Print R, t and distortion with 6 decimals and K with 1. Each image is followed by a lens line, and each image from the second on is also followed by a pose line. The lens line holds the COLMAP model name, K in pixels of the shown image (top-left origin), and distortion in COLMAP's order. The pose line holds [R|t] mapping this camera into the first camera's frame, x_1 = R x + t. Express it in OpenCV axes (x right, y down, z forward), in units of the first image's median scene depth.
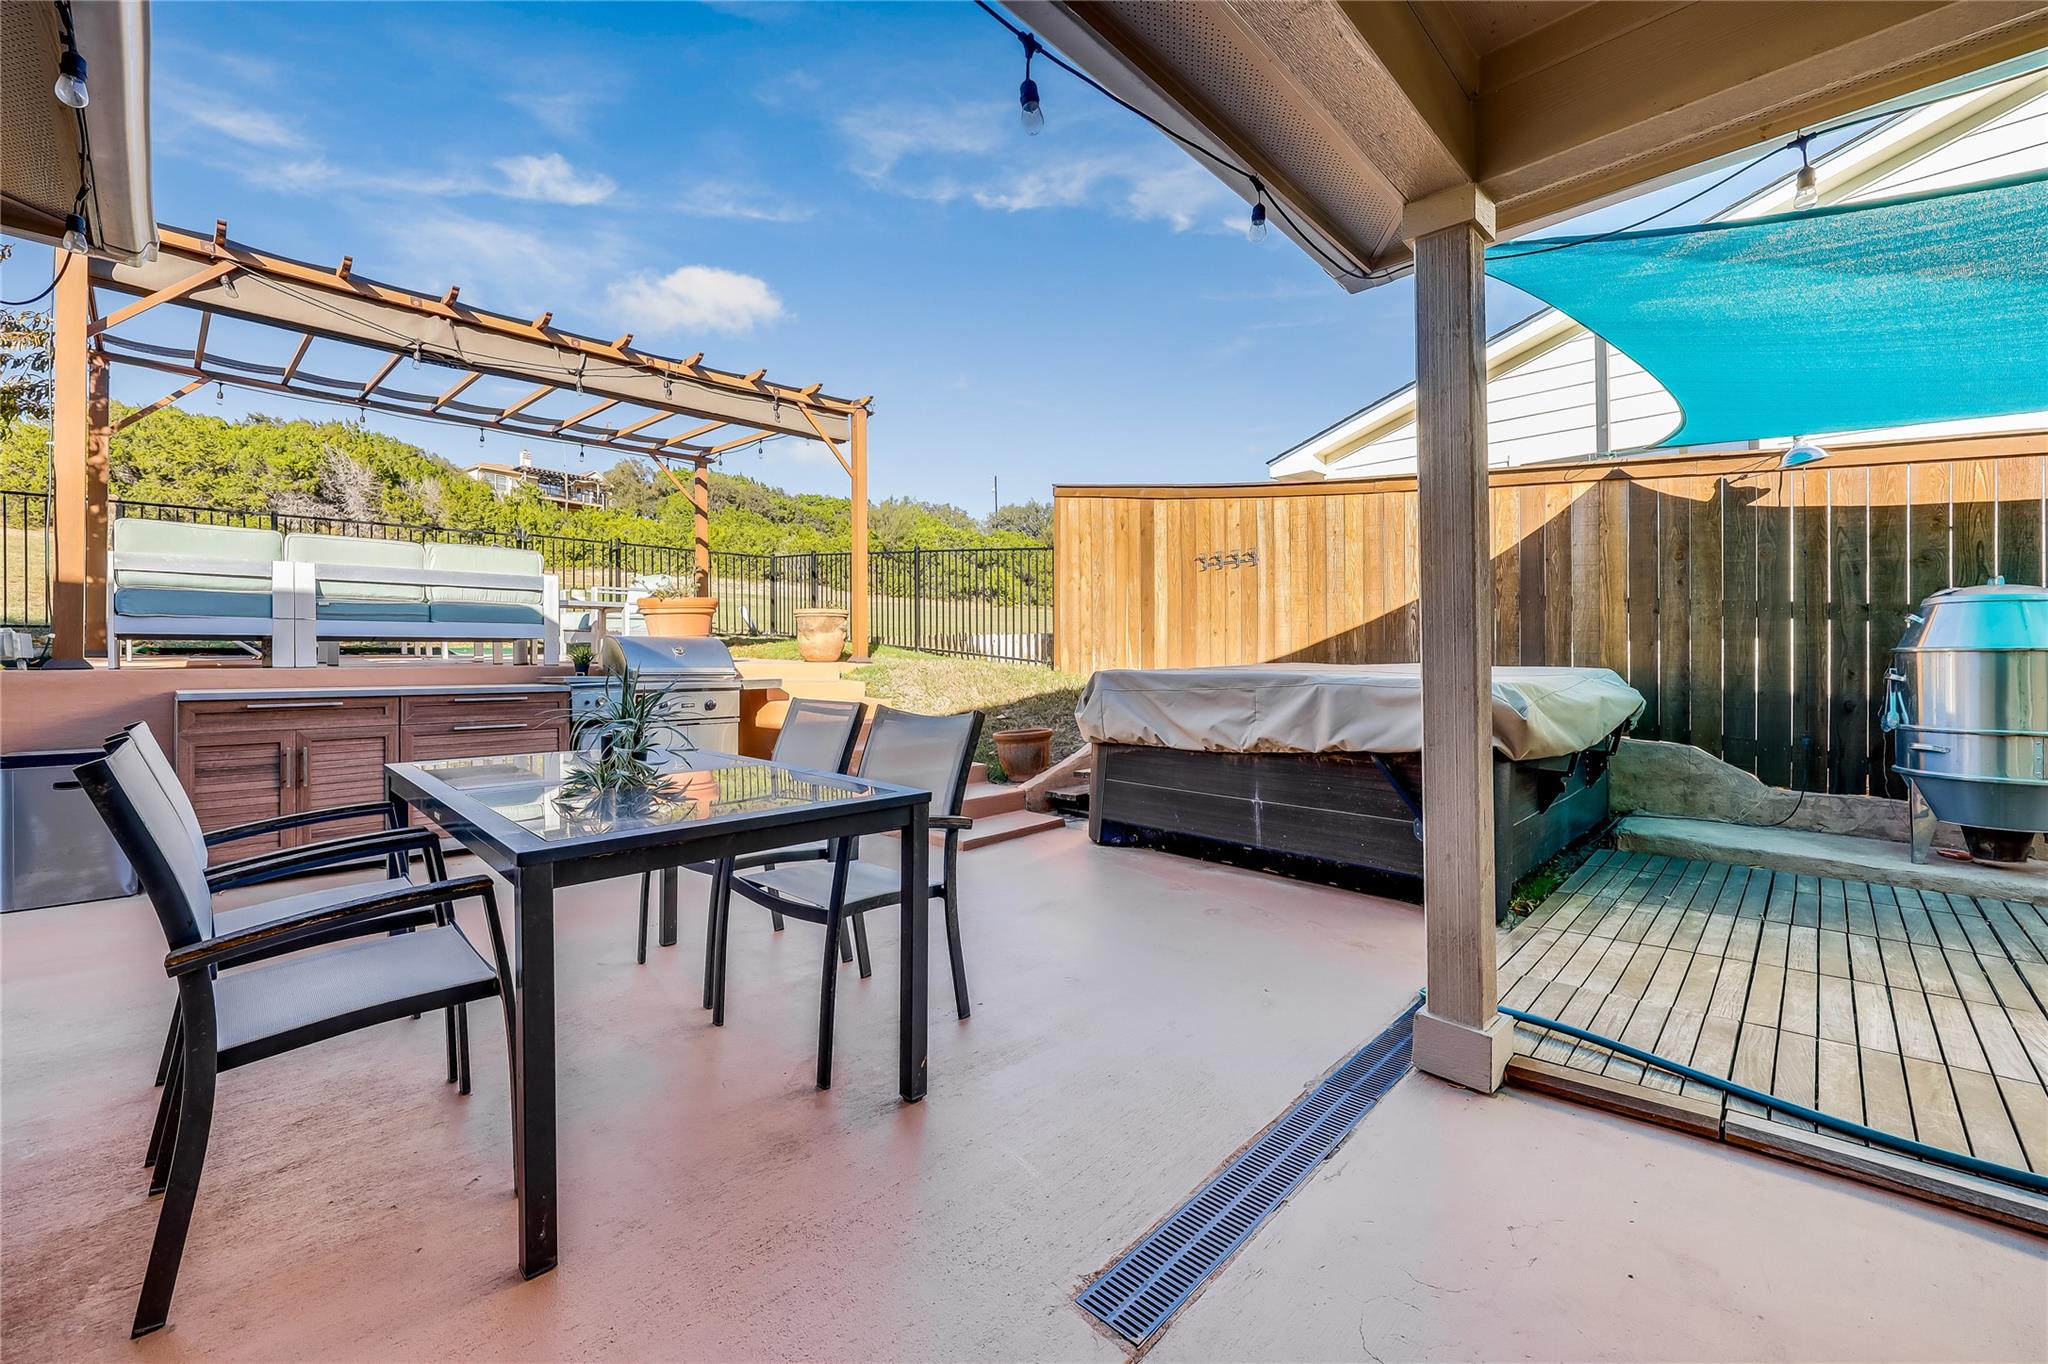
lens RADIAL K [[842.2, 0, 1017.4], [0, 842.2, 669.7], [0, 0, 1]] dist [-0.000281, 0.000198]
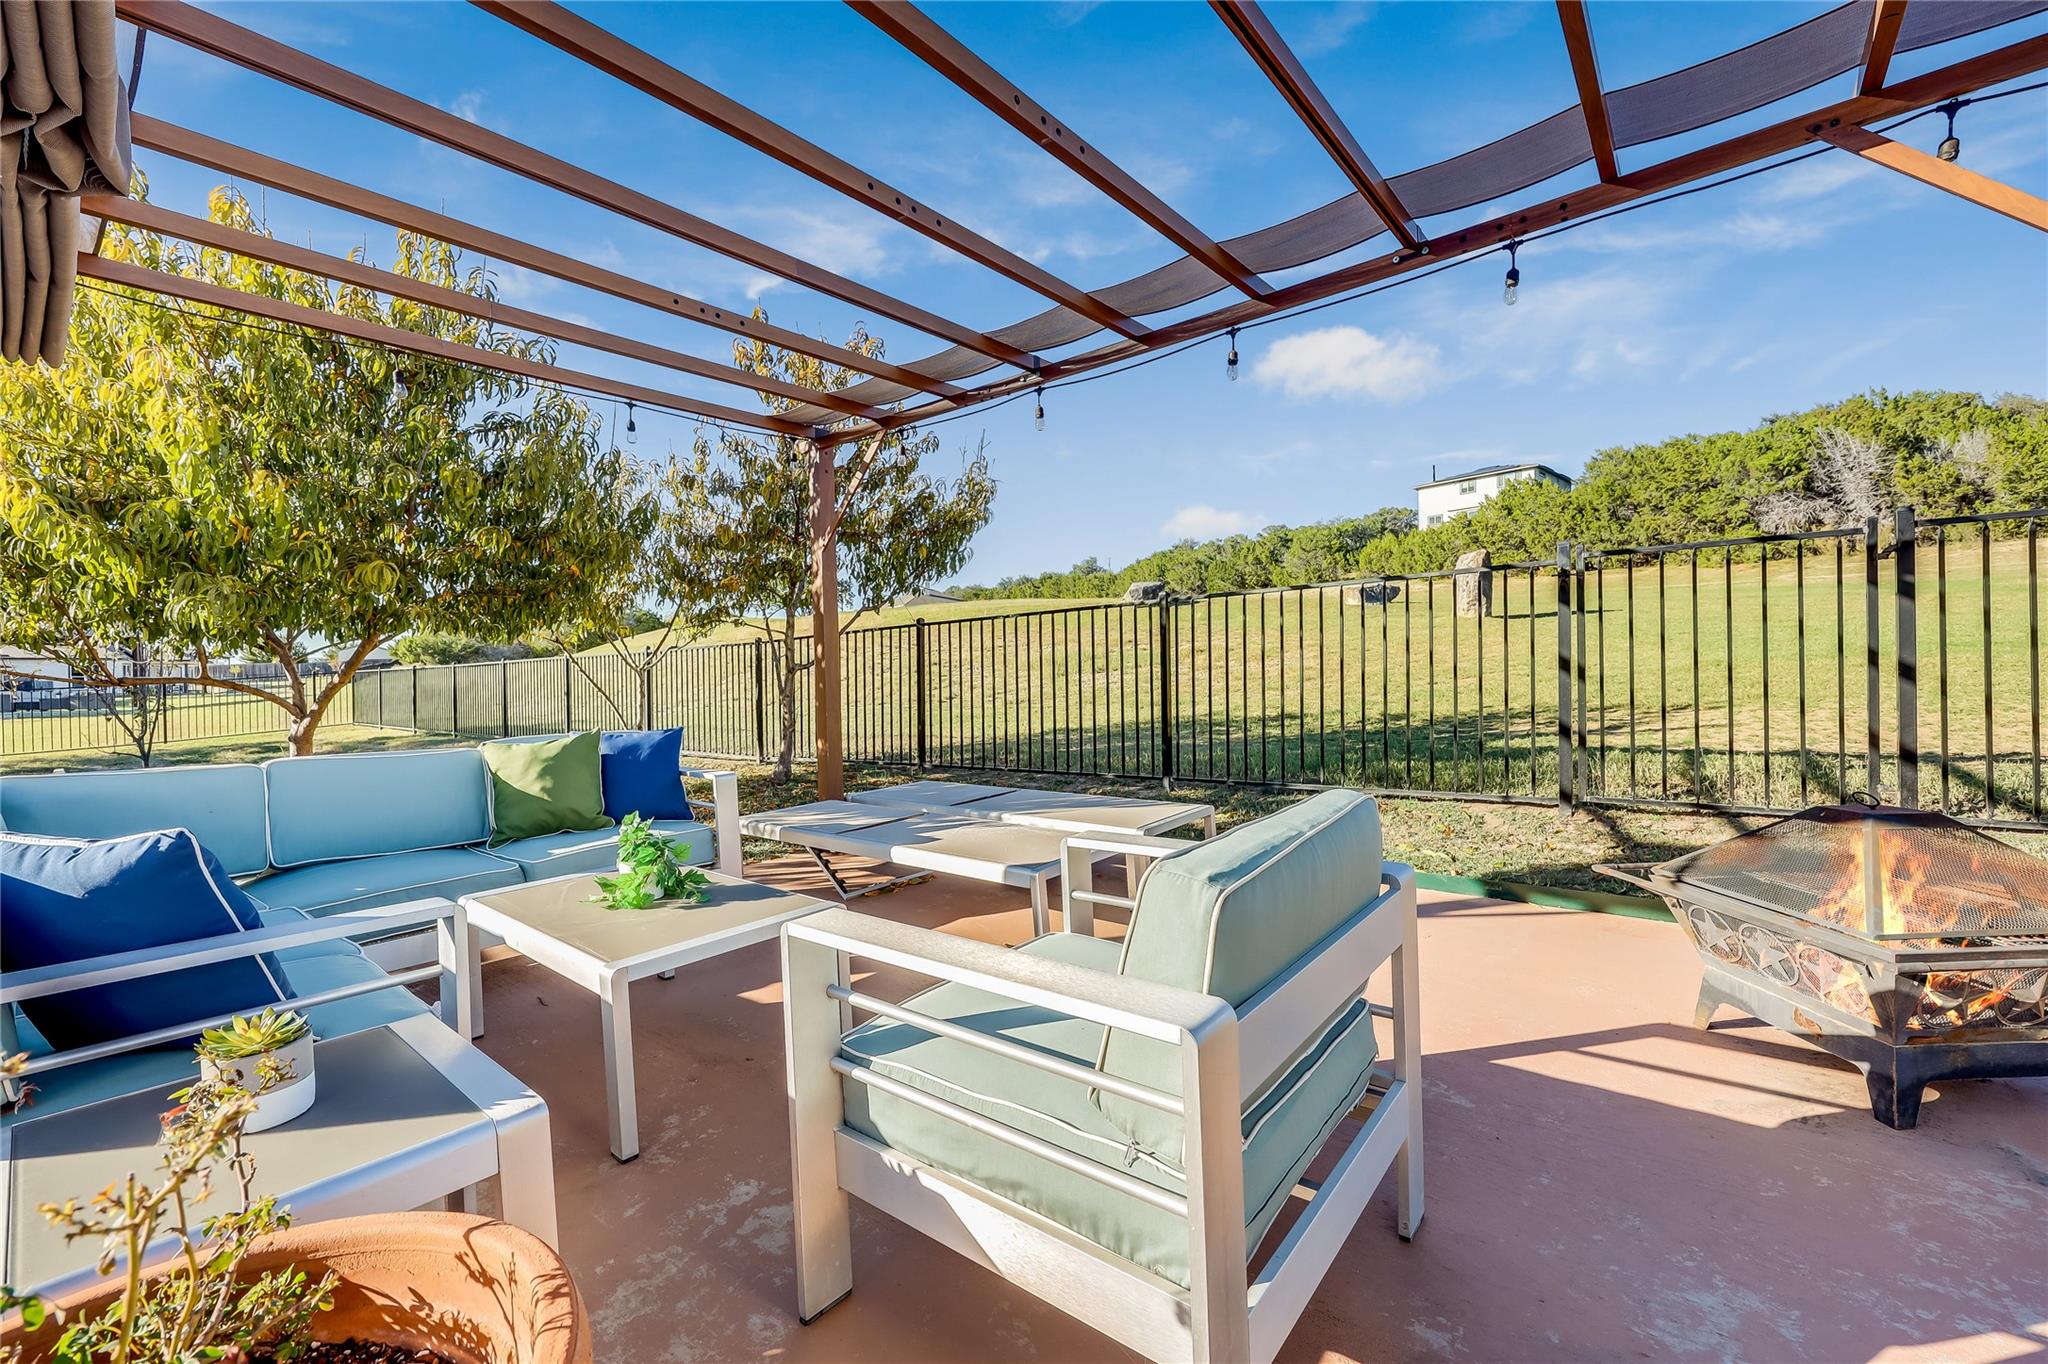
lens RADIAL K [[842.2, 0, 1017.9], [0, 842.2, 688.2], [0, 0, 1]] dist [-0.000281, 0.000198]
pose [[0.075667, 0.007524, -0.997105, -0.307582], [0.007533, 0.999939, 0.008117, -0.151142], [0.997105, -0.008126, 0.075605, 1.040416]]
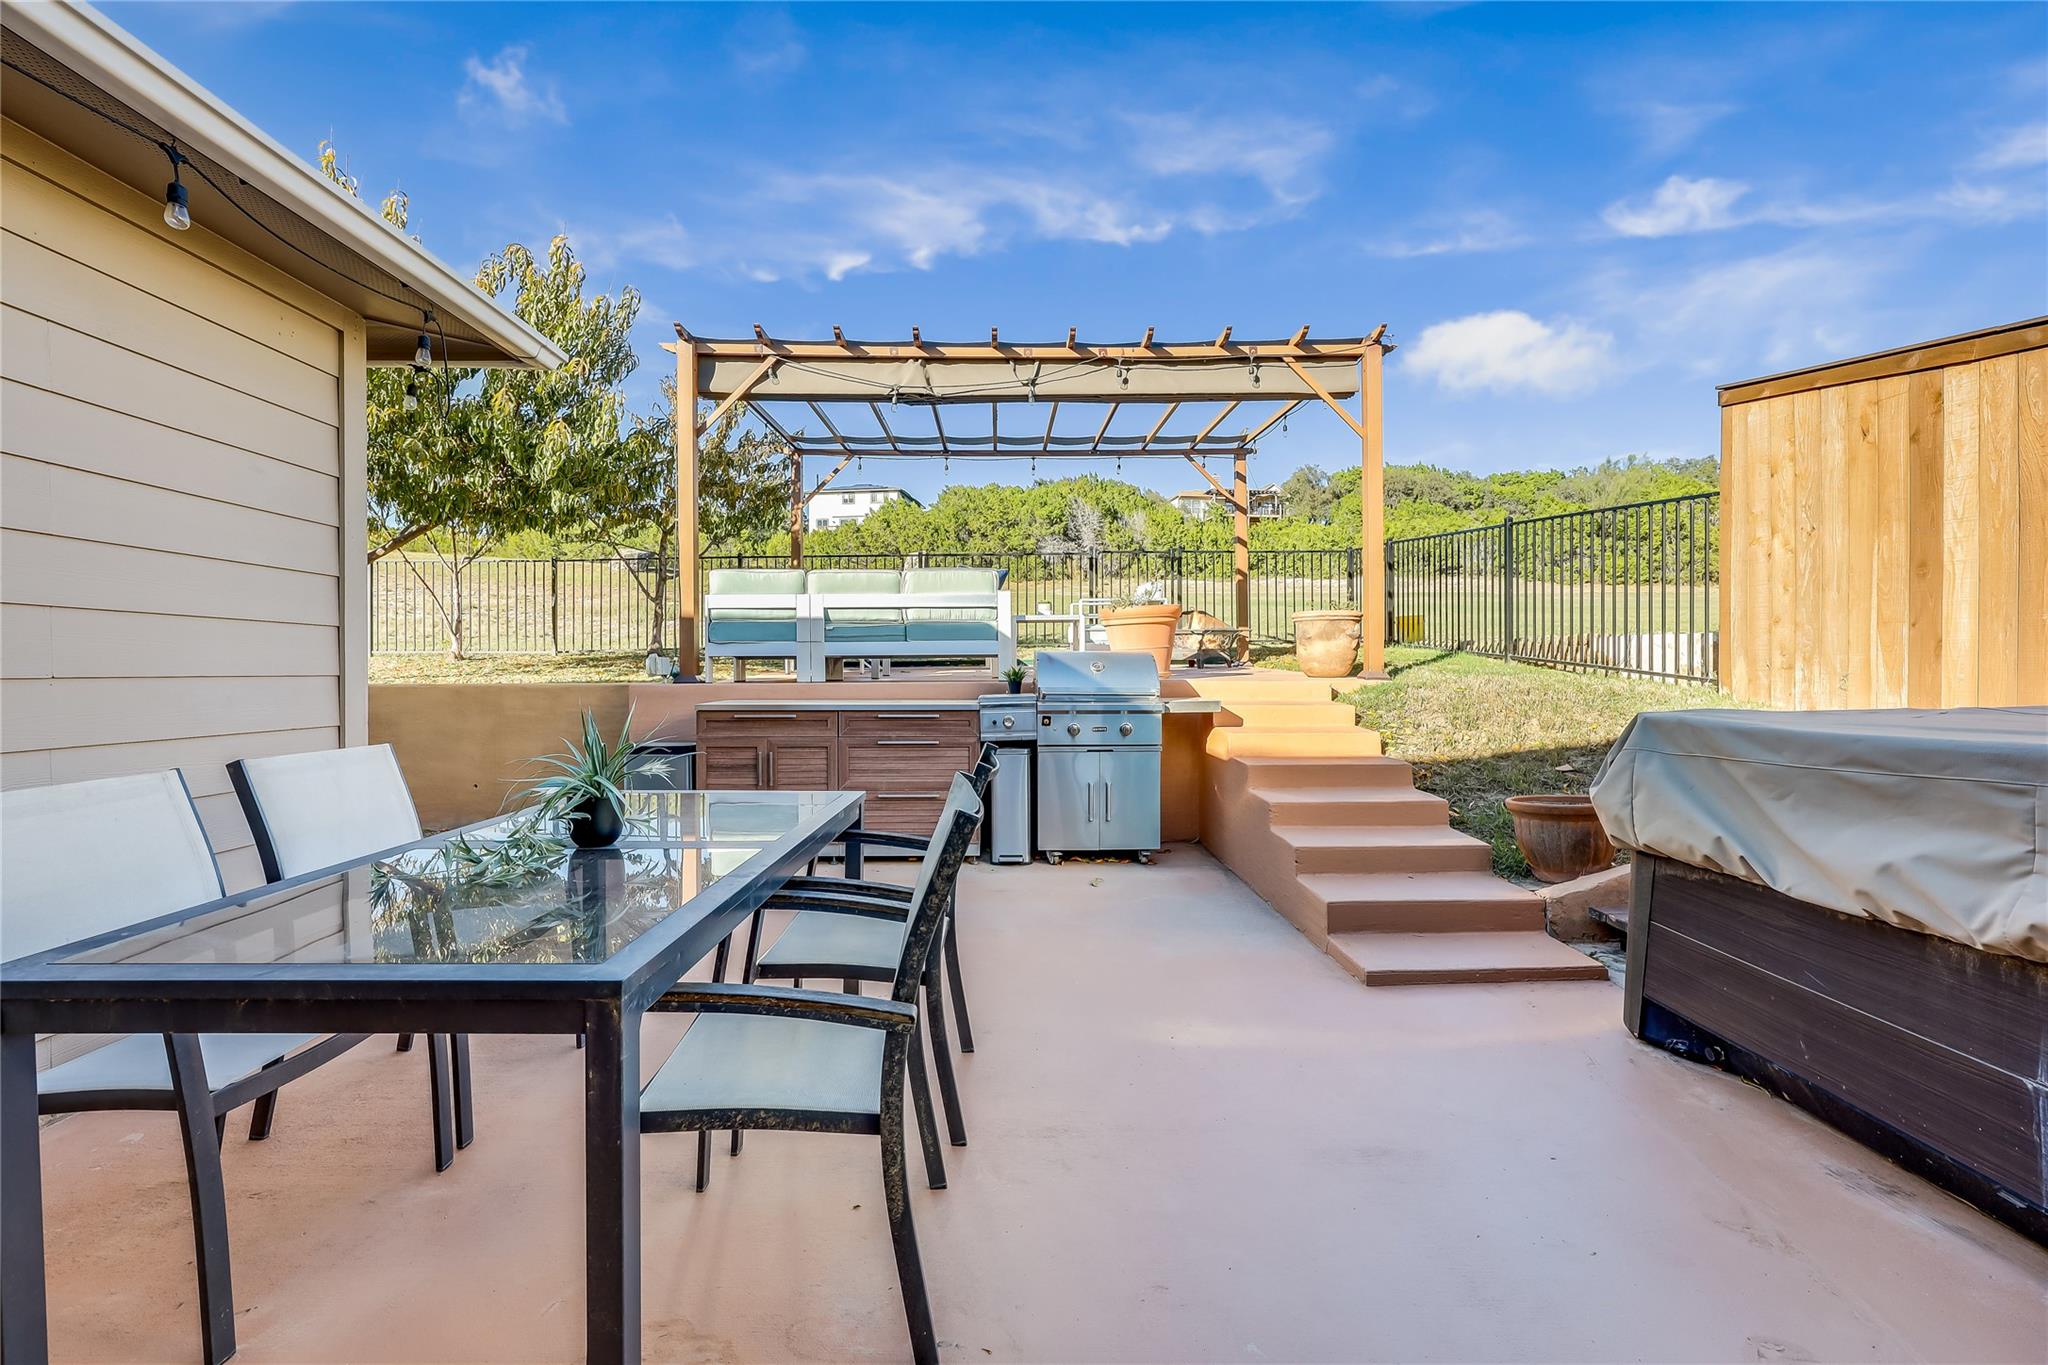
lens RADIAL K [[842.2, 0, 1007.2], [0, 842.2, 677.1], [0, 0, 1]] dist [-0.000281, 0.000198]
pose [[0.705133, 0.011127, -0.708988, 0.136536], [-0.006956, 0.999937, 0.008775, -0.015922], [0.709041, -0.001255, 0.705166, 0.251792]]
